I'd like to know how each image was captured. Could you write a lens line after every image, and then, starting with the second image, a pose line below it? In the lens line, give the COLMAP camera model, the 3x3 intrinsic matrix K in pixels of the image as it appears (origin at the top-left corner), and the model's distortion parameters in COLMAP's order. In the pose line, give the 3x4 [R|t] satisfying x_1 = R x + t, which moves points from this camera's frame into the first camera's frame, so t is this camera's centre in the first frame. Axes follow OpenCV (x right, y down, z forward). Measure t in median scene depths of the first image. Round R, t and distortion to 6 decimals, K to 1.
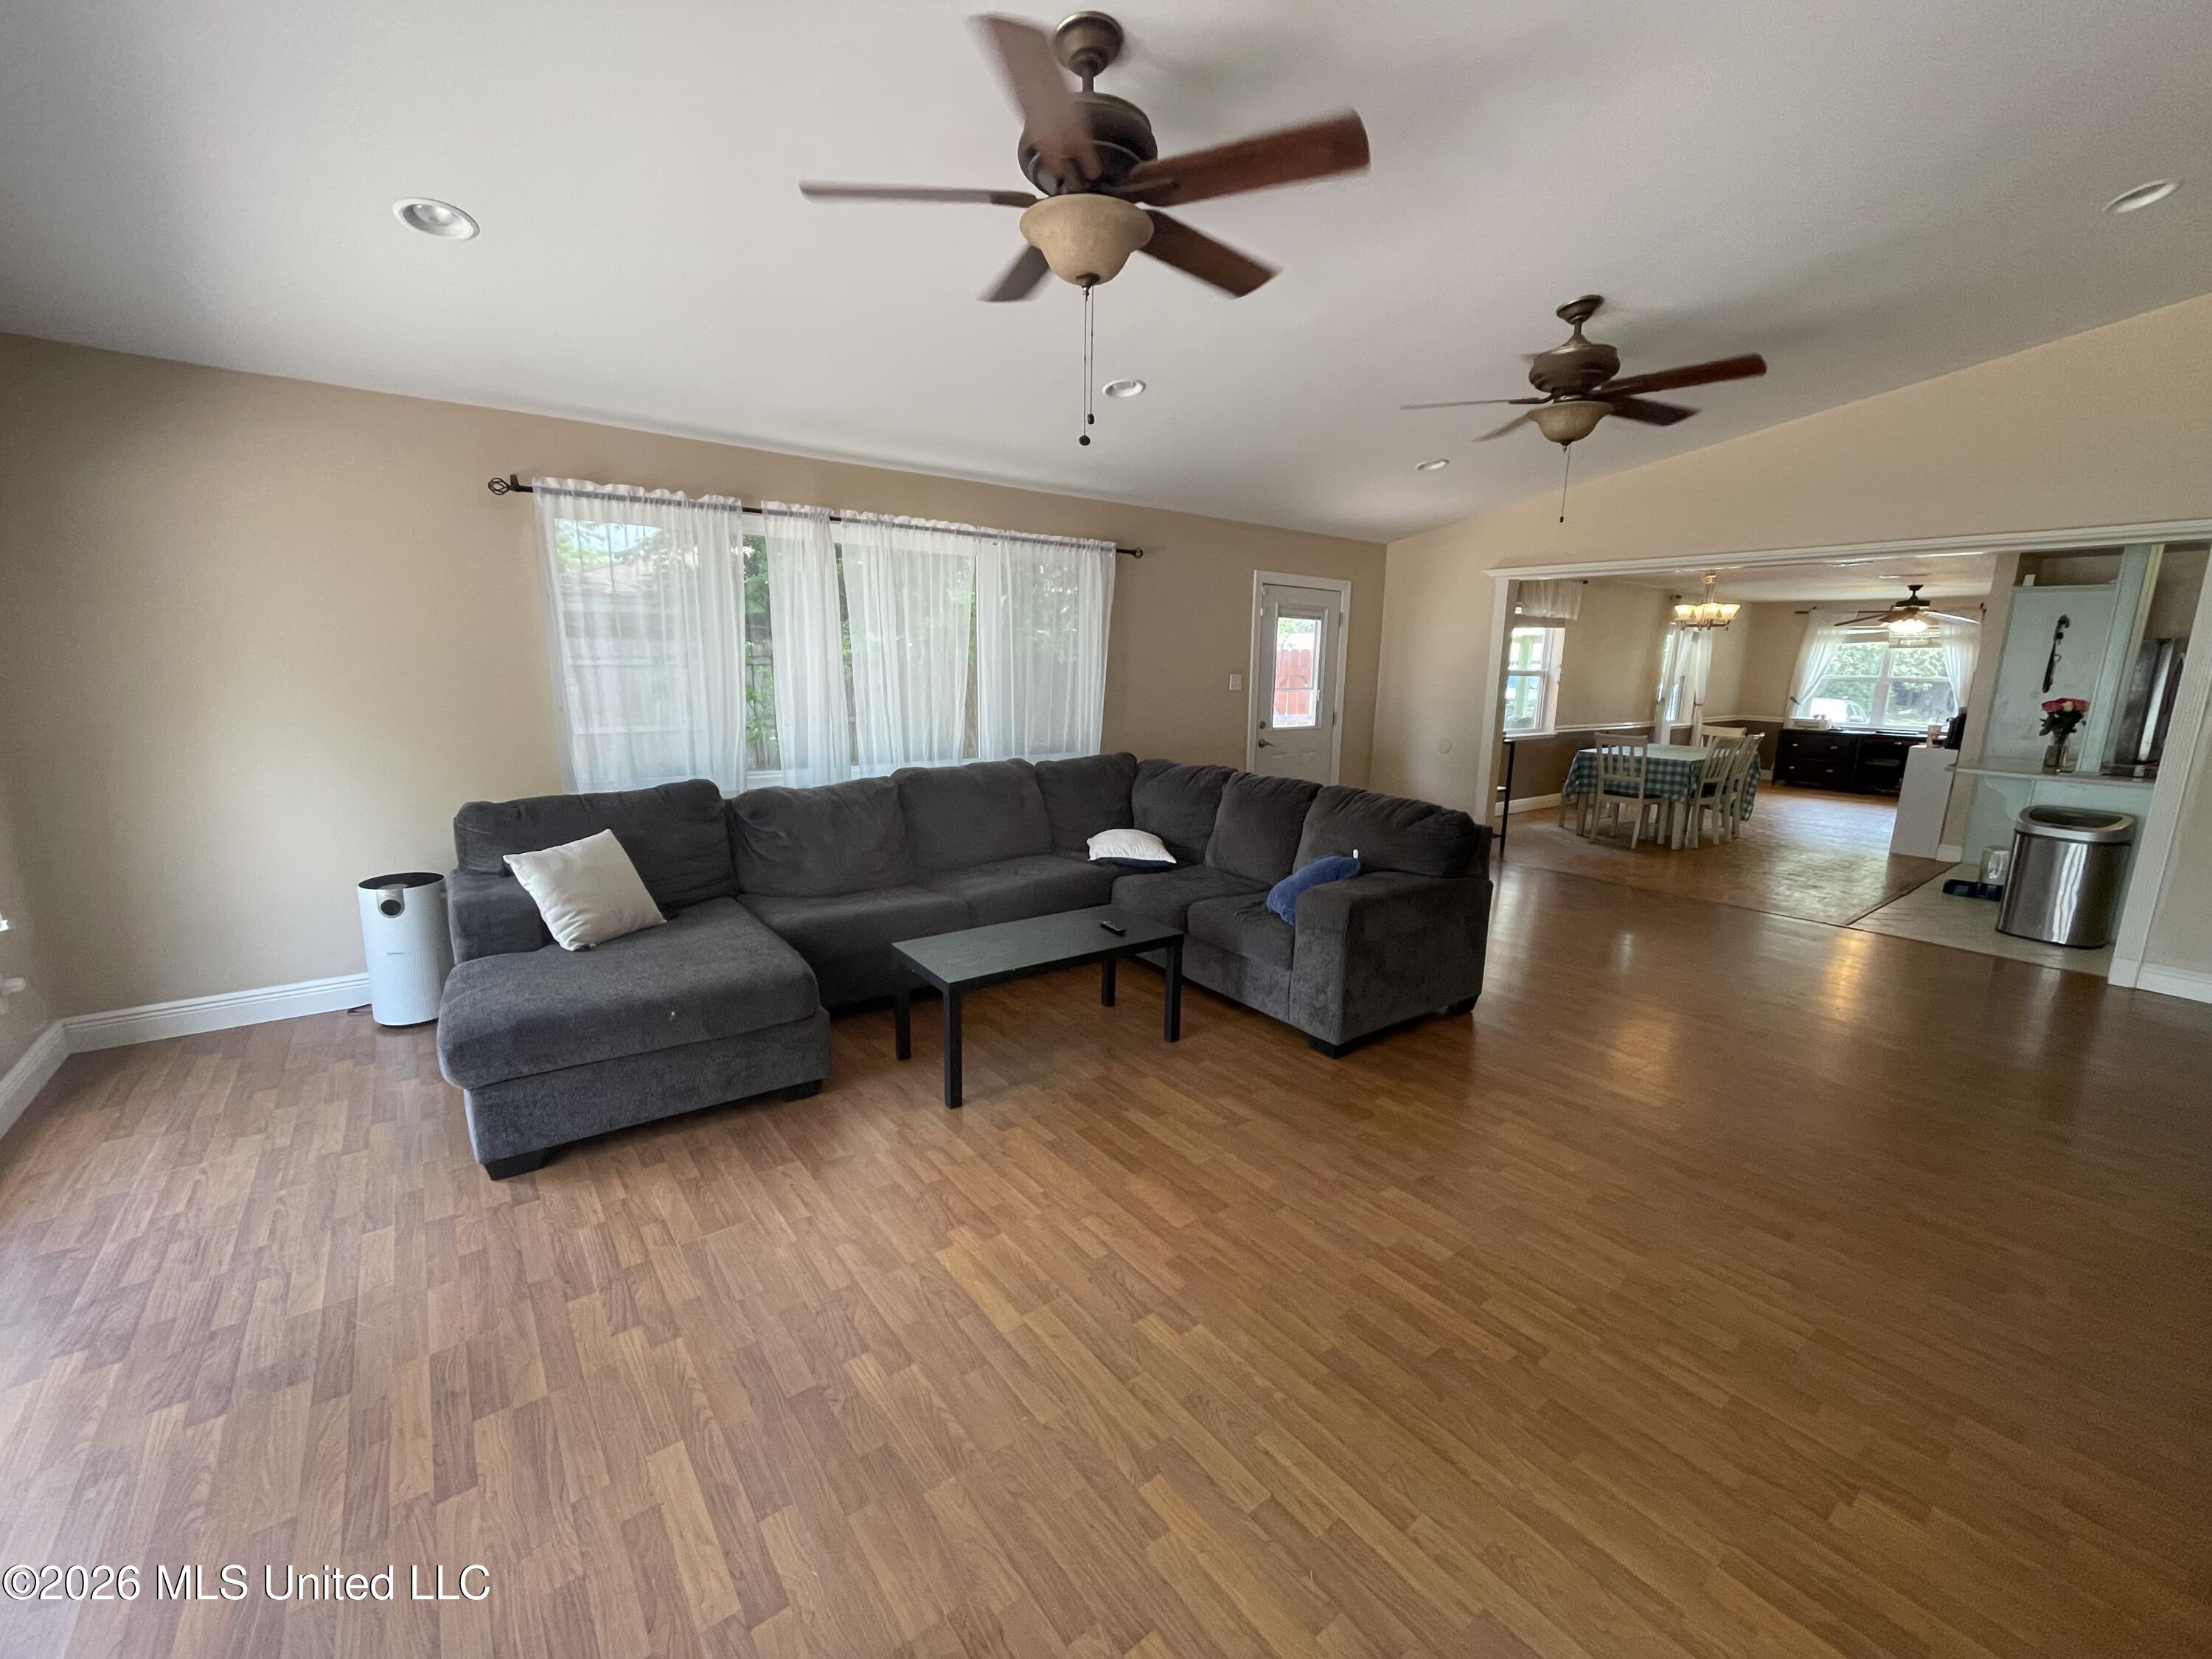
lens RADIAL K [[898.7, 0, 1112.9], [0, 898.7, 822.1], [0, 0, 1]] dist [-0.000641, -0.000178]
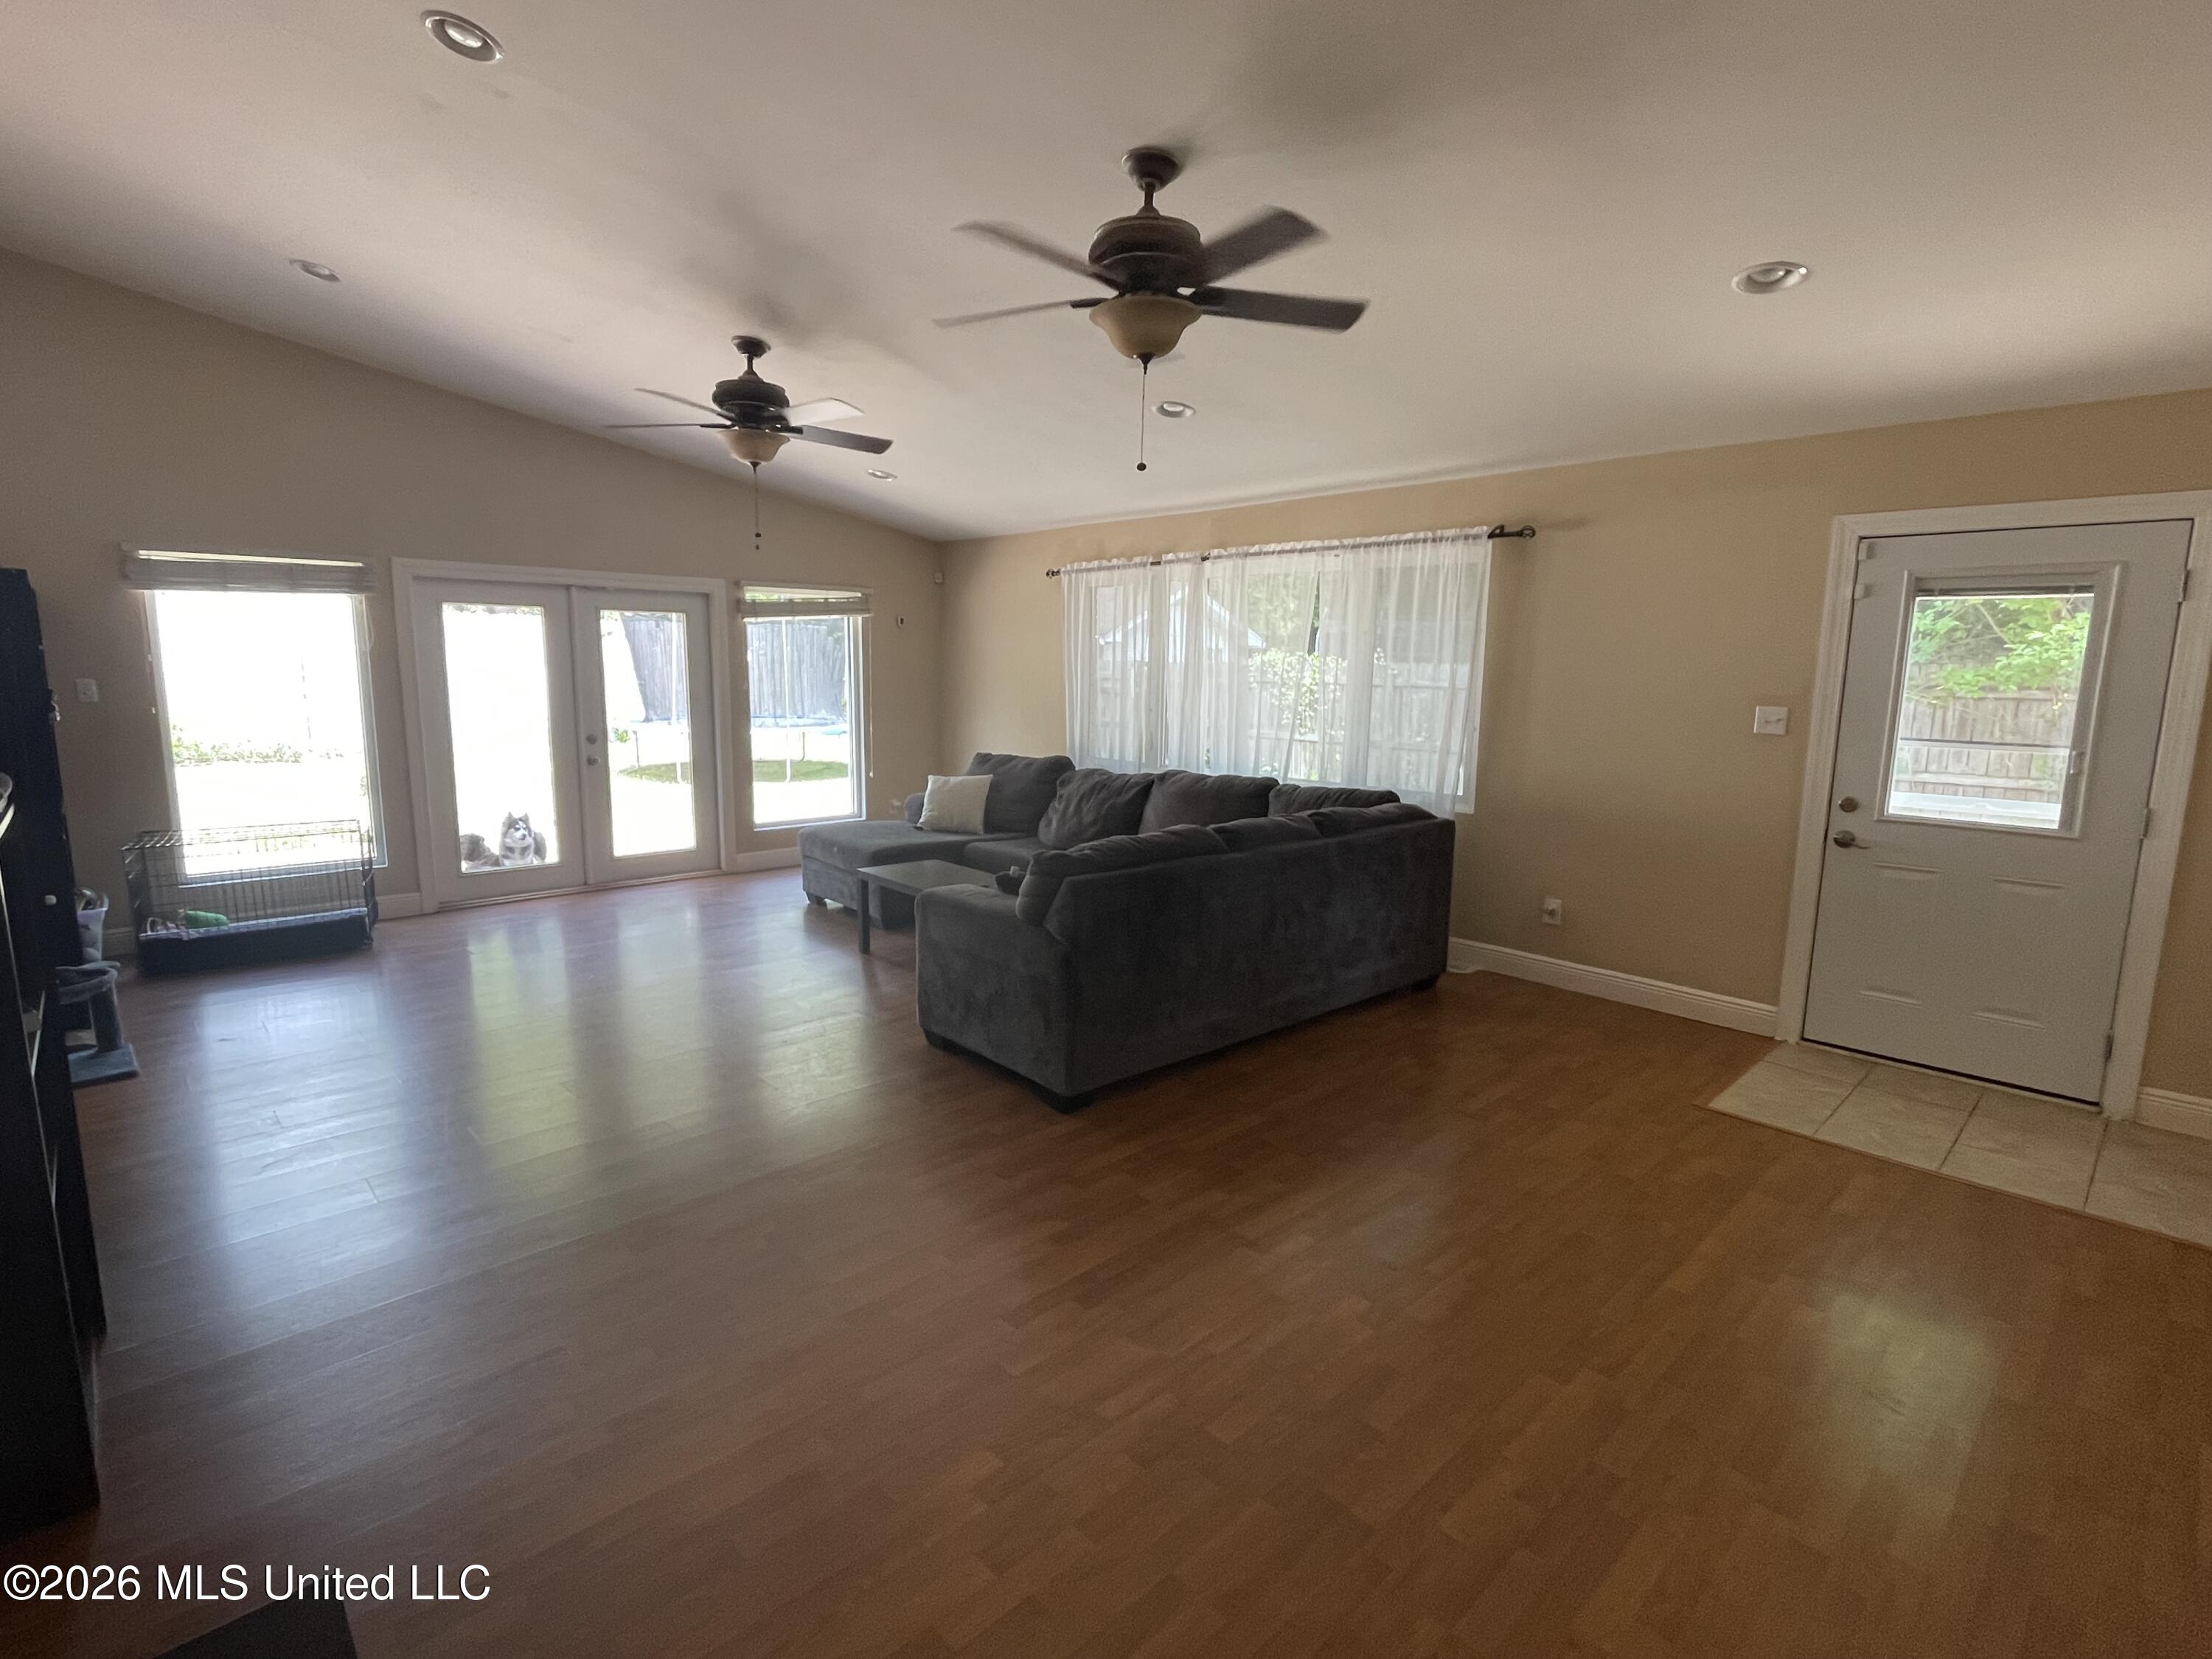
lens RADIAL K [[1022.4, 0, 1109.2], [0, 1022.4, 816.6], [0, 0, 1]] dist [-0.000874, -0.000123]
pose [[0.085897, 0.132761, -0.987419, 0.933768], [-0.192583, 0.974603, 0.114285, -0.113276], [0.977514, 0.180343, 0.109283, 0.676822]]
